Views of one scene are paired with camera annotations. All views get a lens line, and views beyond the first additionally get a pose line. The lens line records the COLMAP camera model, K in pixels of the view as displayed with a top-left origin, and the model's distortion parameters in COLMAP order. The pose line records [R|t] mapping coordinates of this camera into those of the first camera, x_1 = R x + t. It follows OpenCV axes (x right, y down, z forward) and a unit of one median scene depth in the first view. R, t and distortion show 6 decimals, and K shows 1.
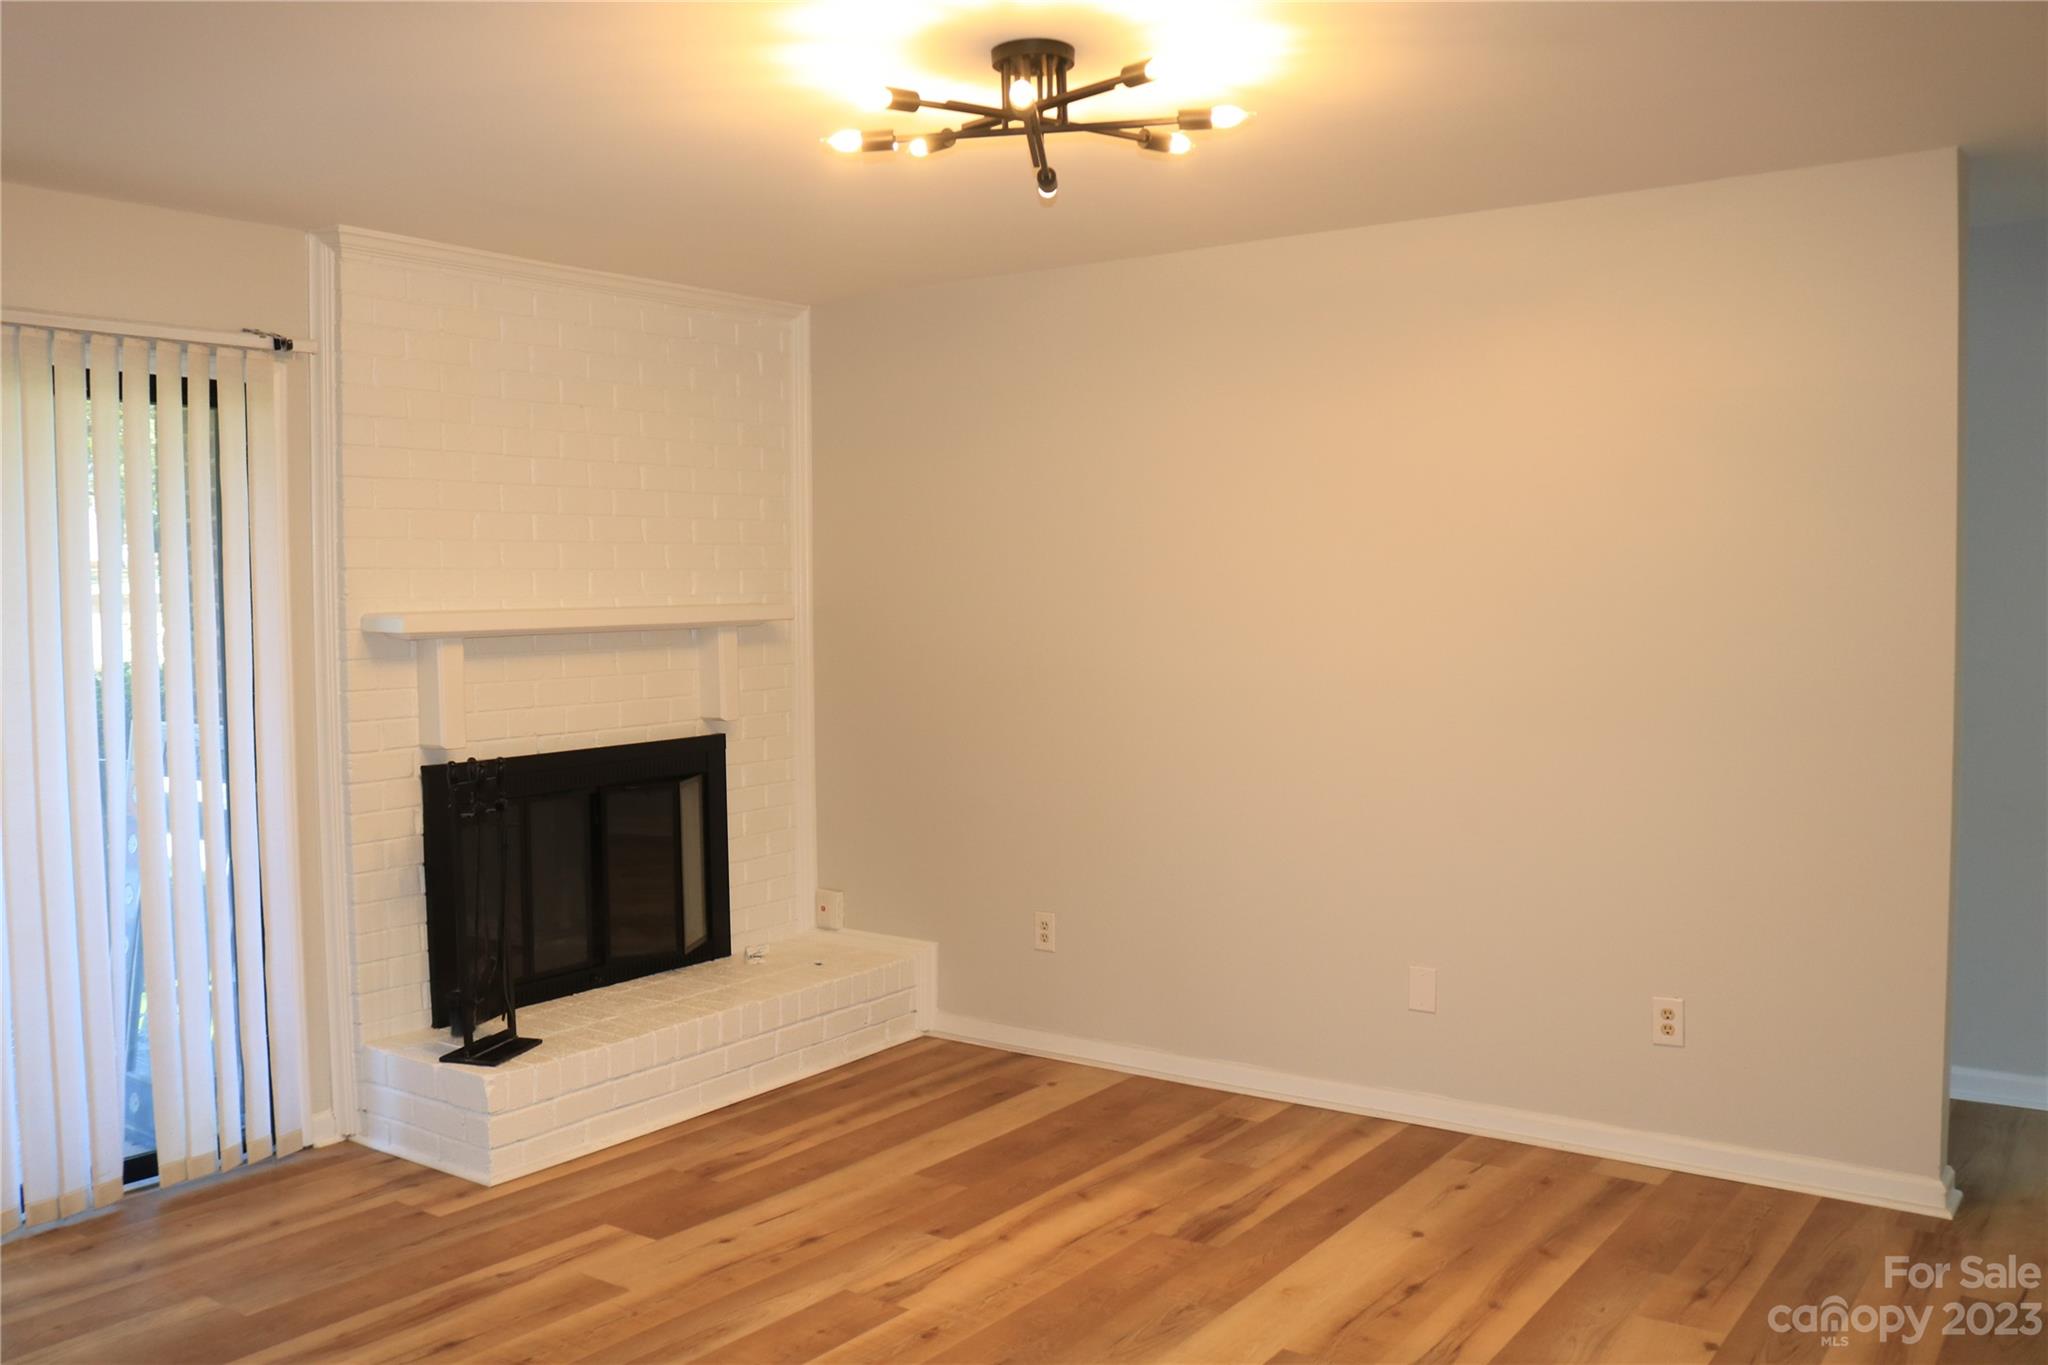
lens RADIAL K [[1667.9, 0, 1018.6], [0, 1667.9, 704.9], [0, 0, 1]] dist [-0.164009, 0.115713]
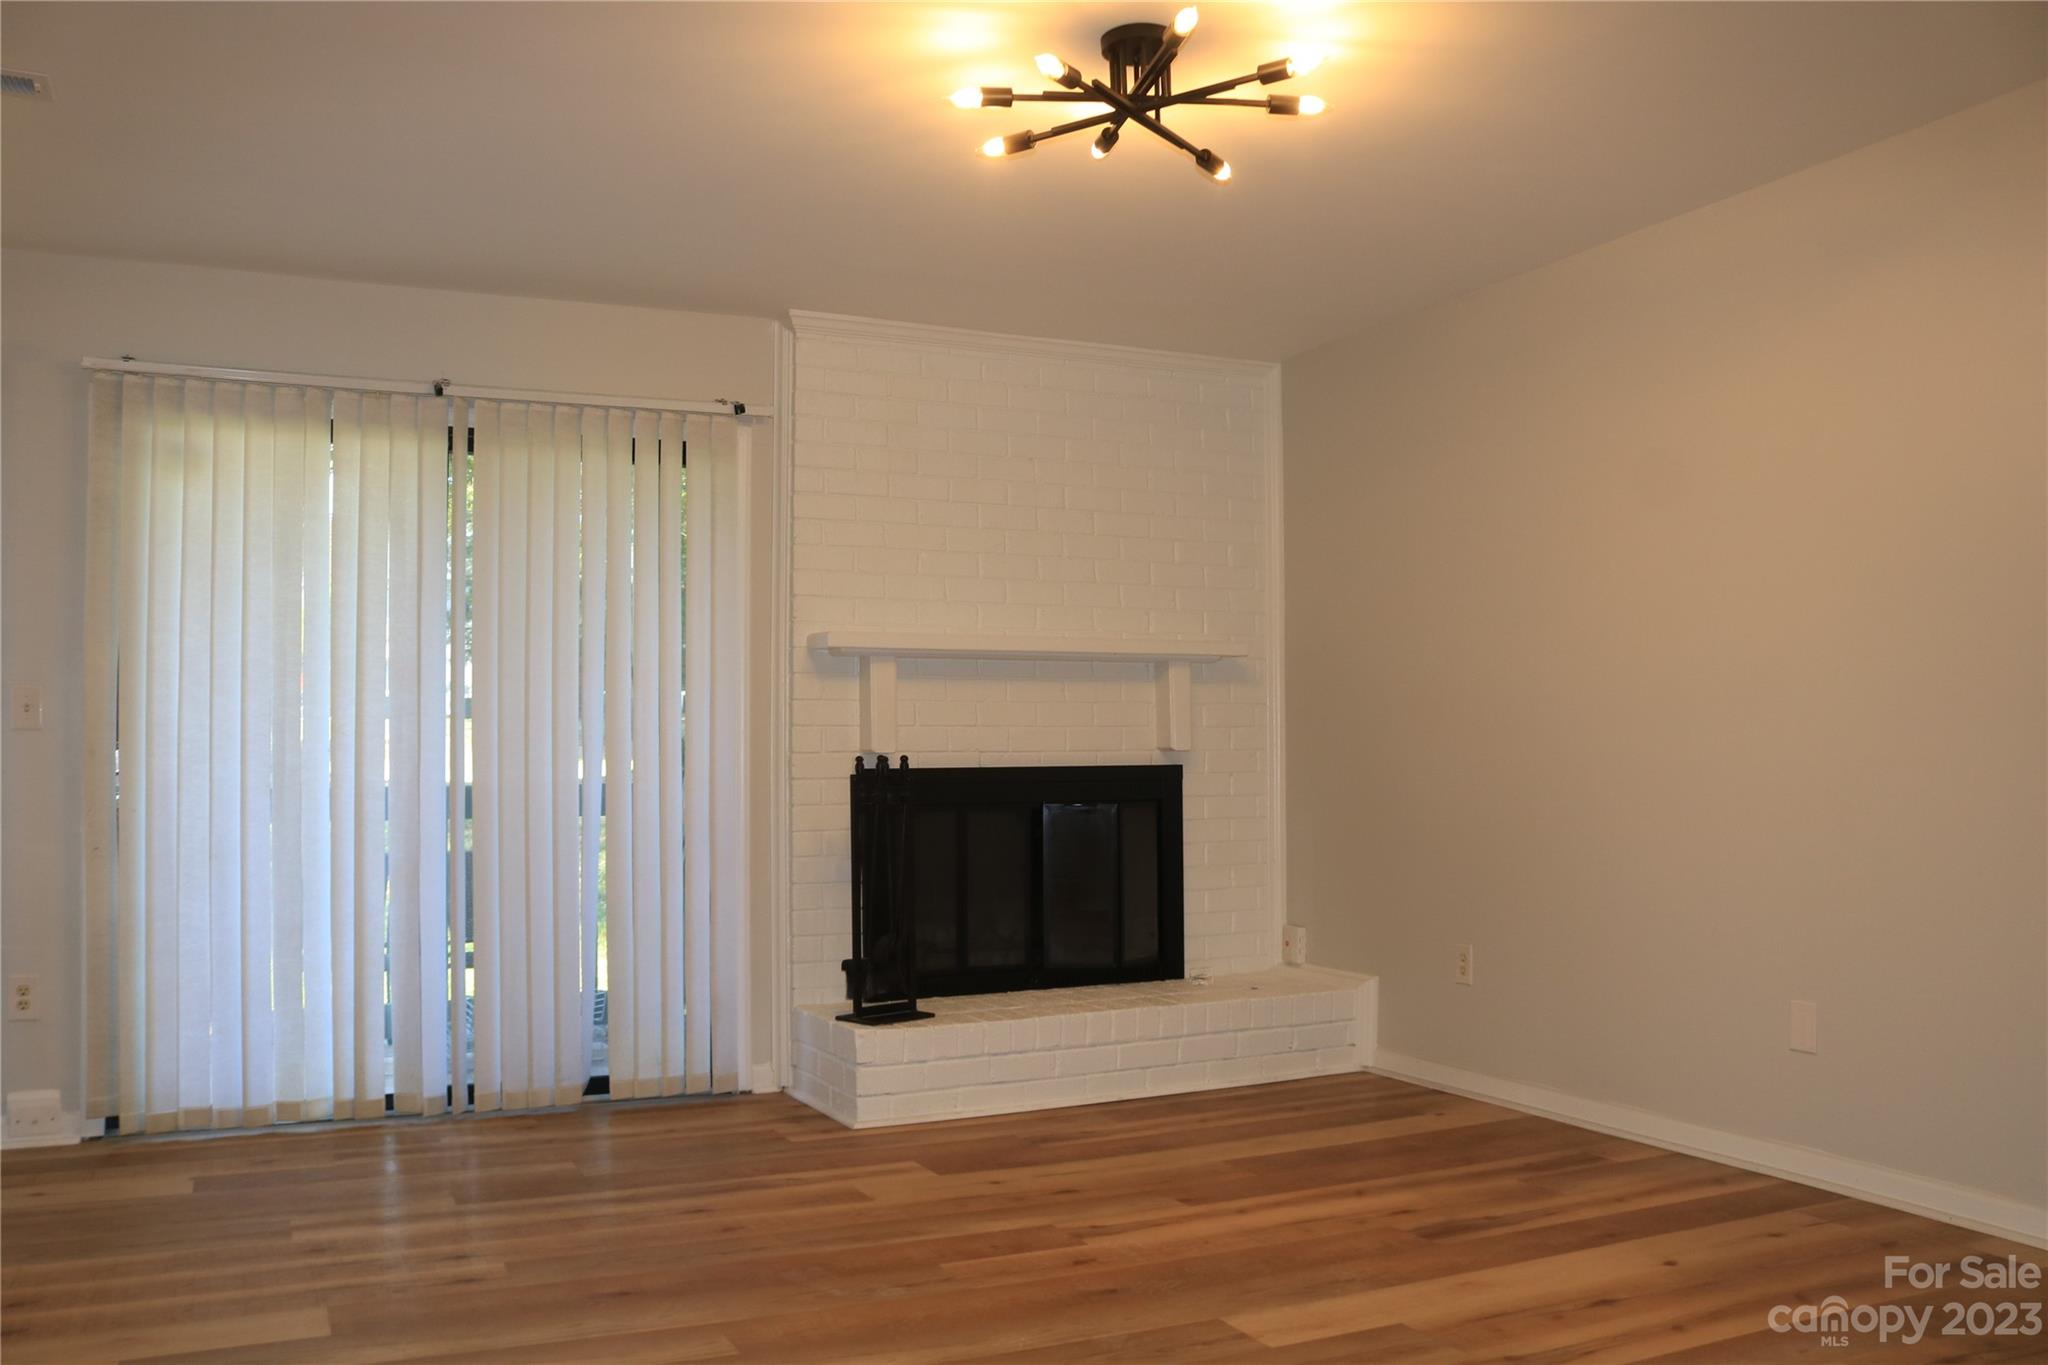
lens RADIAL K [[1667.9, 0, 1018.6], [0, 1667.9, 704.9], [0, 0, 1]] dist [-0.164009, 0.115713]
pose [[0.880306, -0.010581, -0.474289, 0.294975], [-0.031292, 0.996279, -0.080306, 0.085361], [0.473373, 0.085535, 0.876699, 0.026255]]
